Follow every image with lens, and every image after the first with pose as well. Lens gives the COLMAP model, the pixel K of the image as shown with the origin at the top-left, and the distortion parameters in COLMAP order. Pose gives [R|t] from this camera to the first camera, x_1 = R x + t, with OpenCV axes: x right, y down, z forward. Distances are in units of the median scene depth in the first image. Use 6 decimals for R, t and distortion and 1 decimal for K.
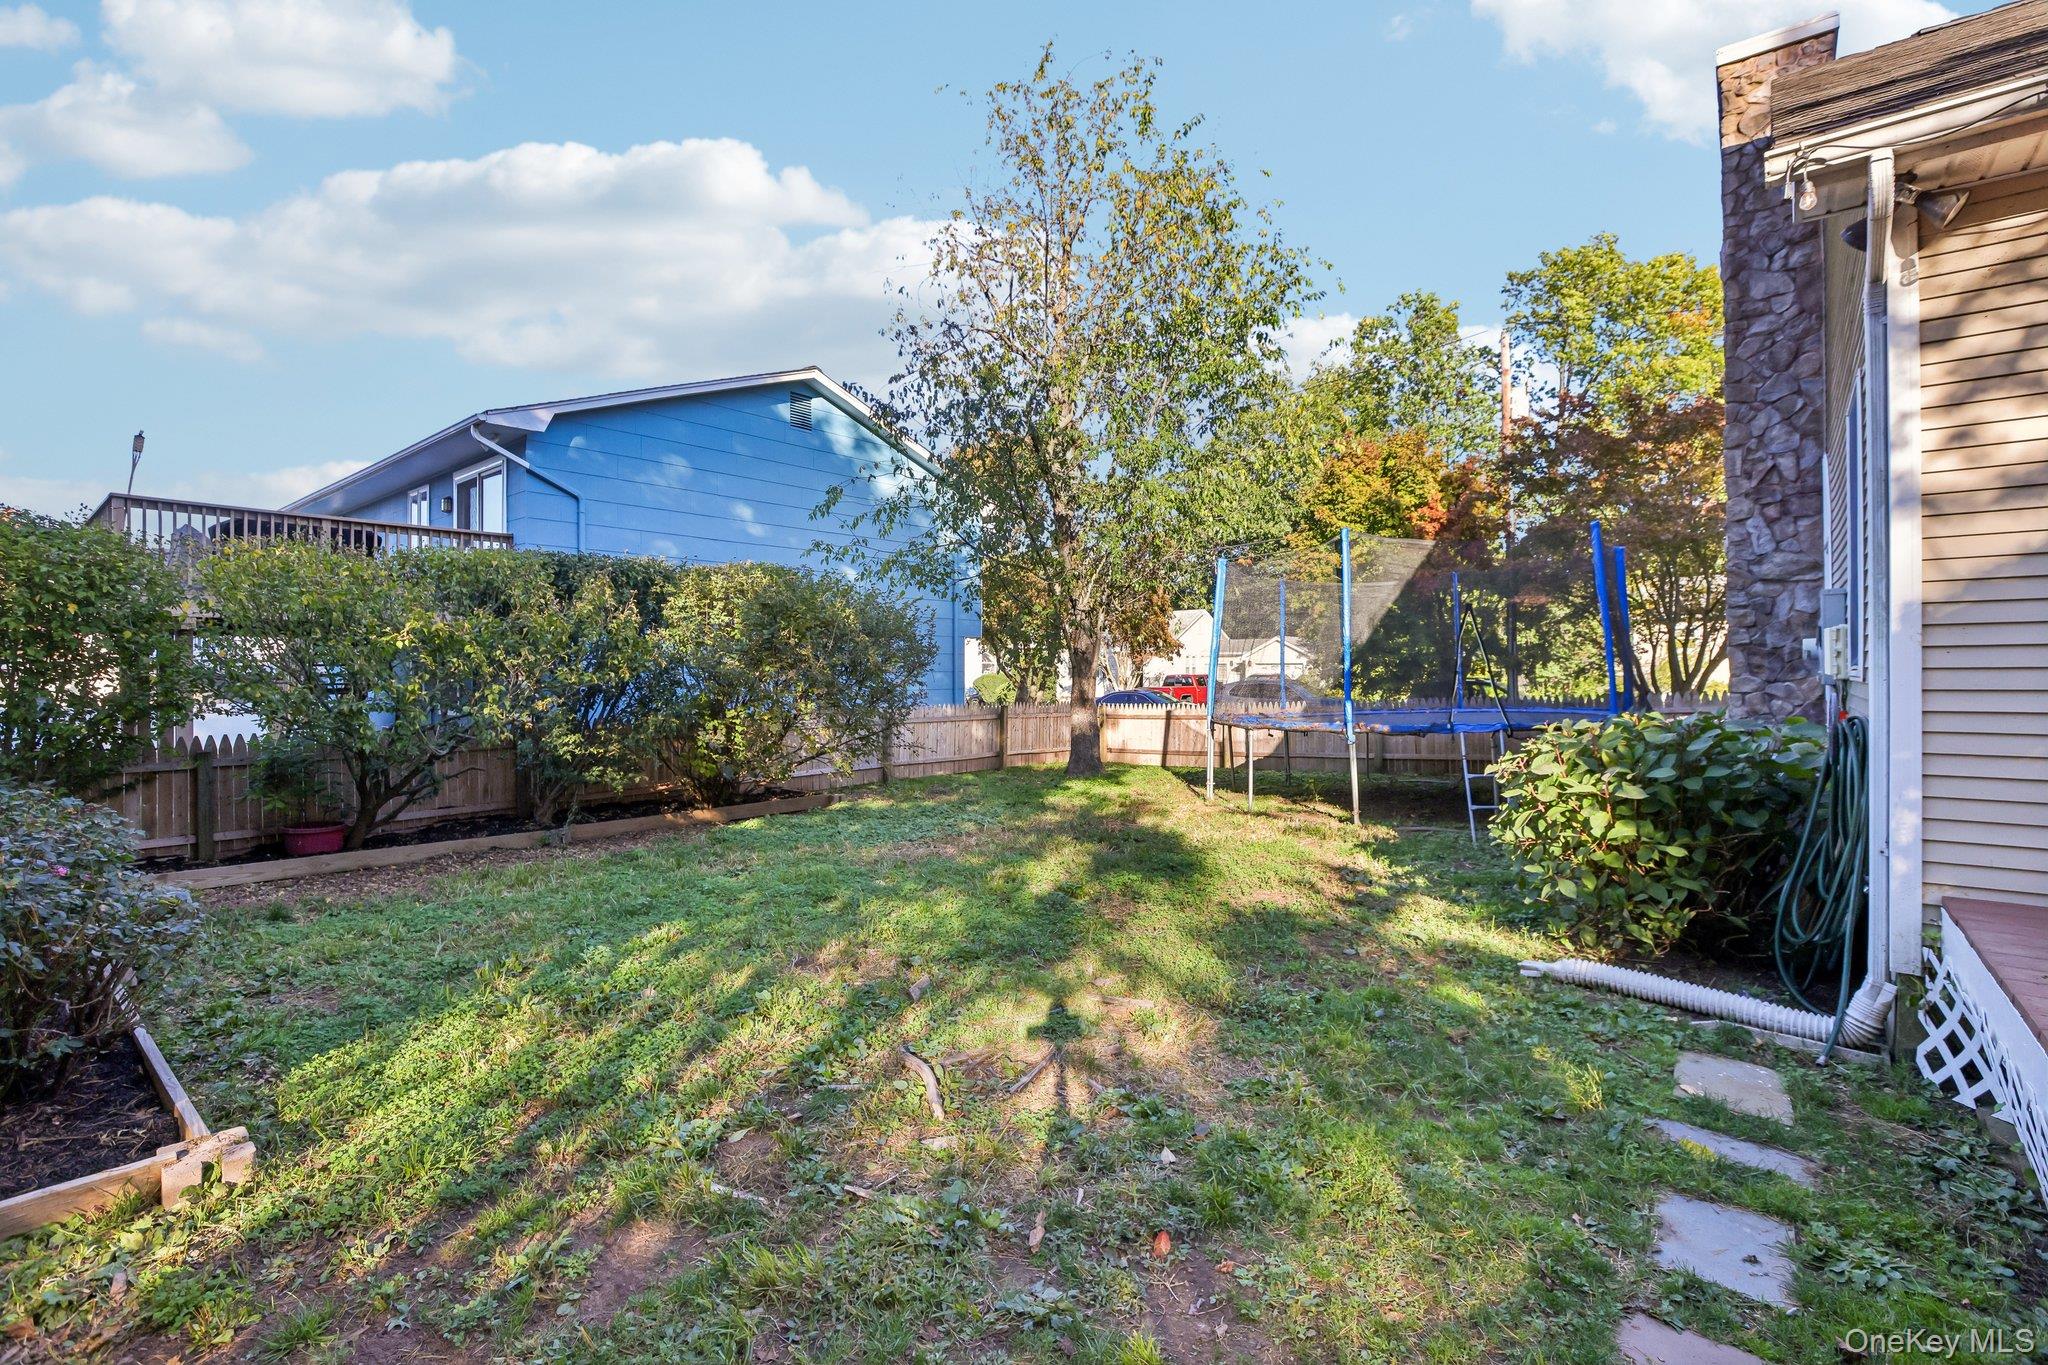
lens RADIAL K [[938.3, 0, 1023.2], [0, 938.3, 677.9], [0, 0, 1]] dist [-0.052874, 0.016835]
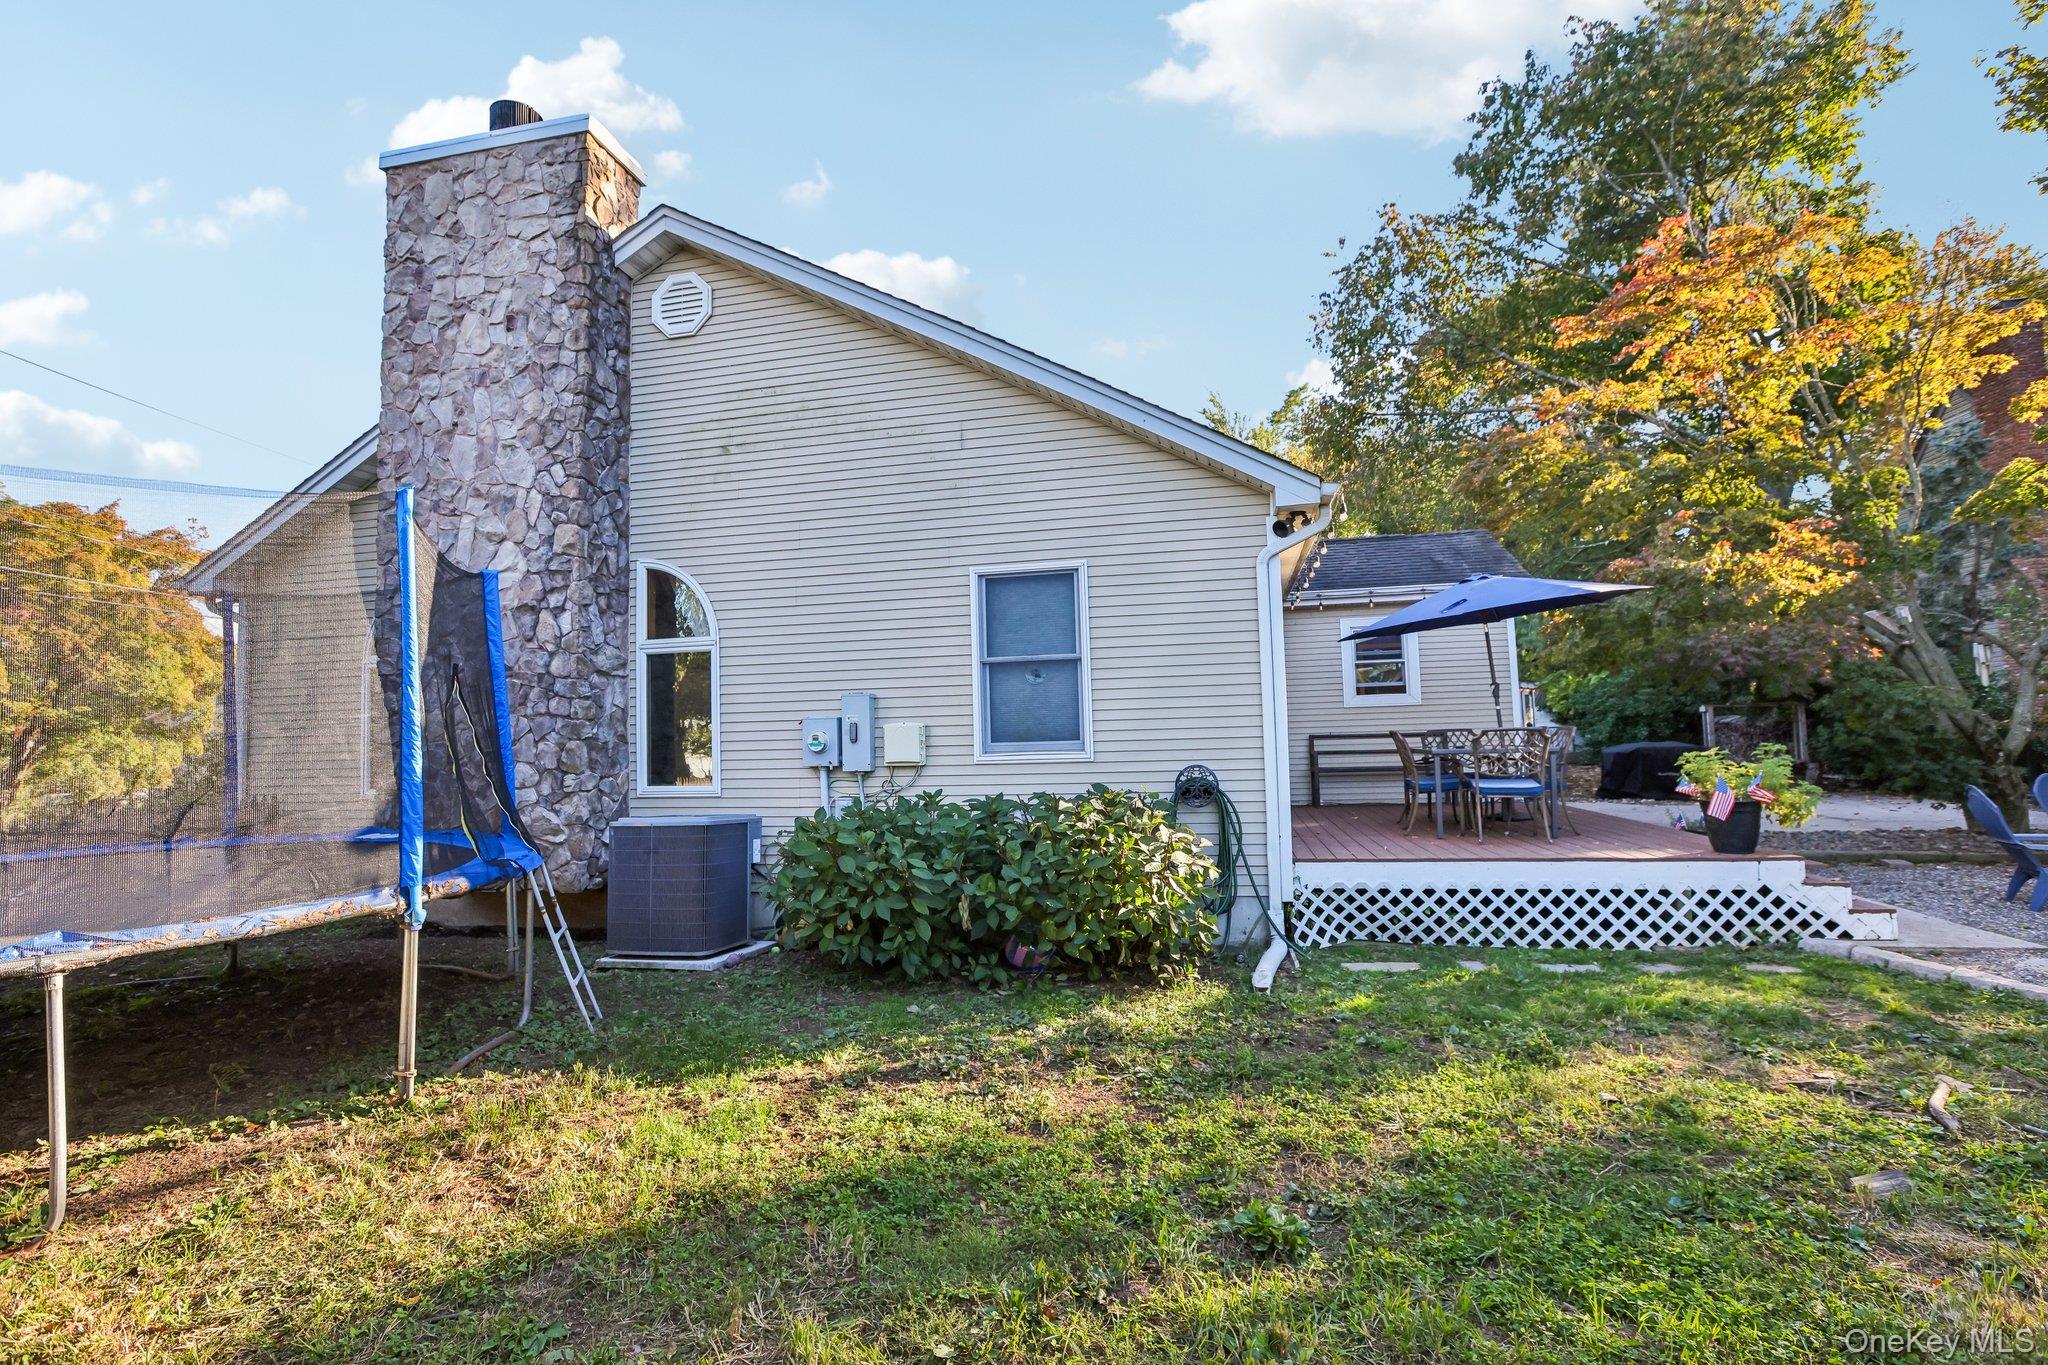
lens RADIAL K [[938.3, 0, 1006.7], [0, 938.3, 680.9], [0, 0, 1]] dist [-0.052874, 0.016835]
pose [[-0.454752, 0.076226, 0.887350, -0.406990], [0.037088, 0.997087, -0.066646, -0.026796], [-0.889846, 0.002602, -0.456254, 1.733507]]
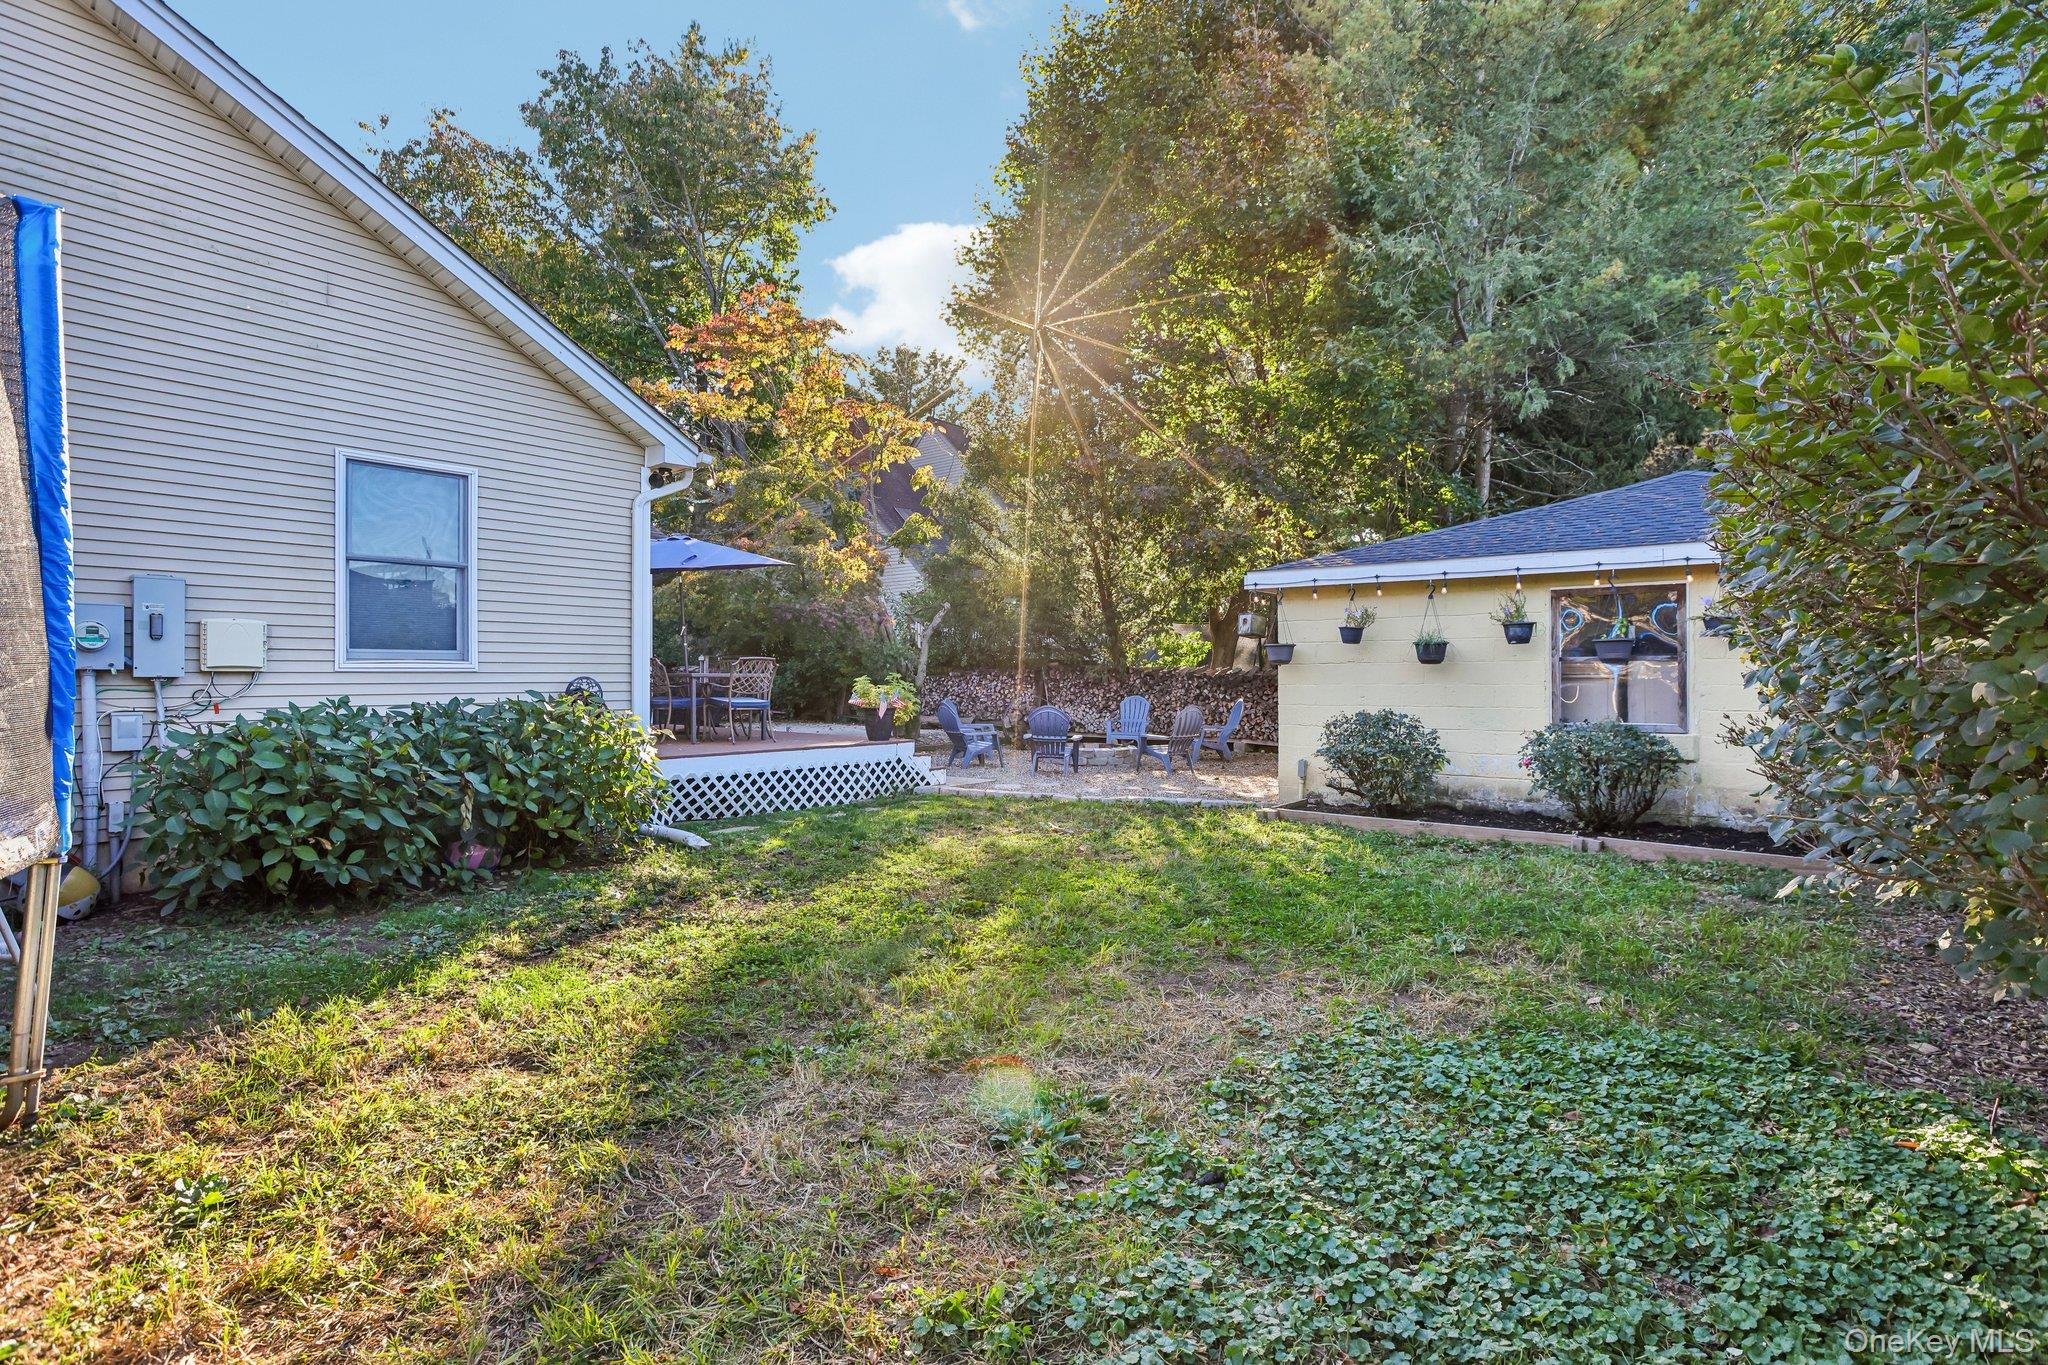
lens RADIAL K [[938.3, 0, 1061.0], [0, 938.3, 674.3], [0, 0, 1]] dist [-0.052874, 0.016835]
pose [[-0.999164, 0.010172, -0.039592, 0.005102], [0.009861, 0.999919, 0.008043, 0.008688], [0.039671, 0.007646, -0.999184, 2.450496]]
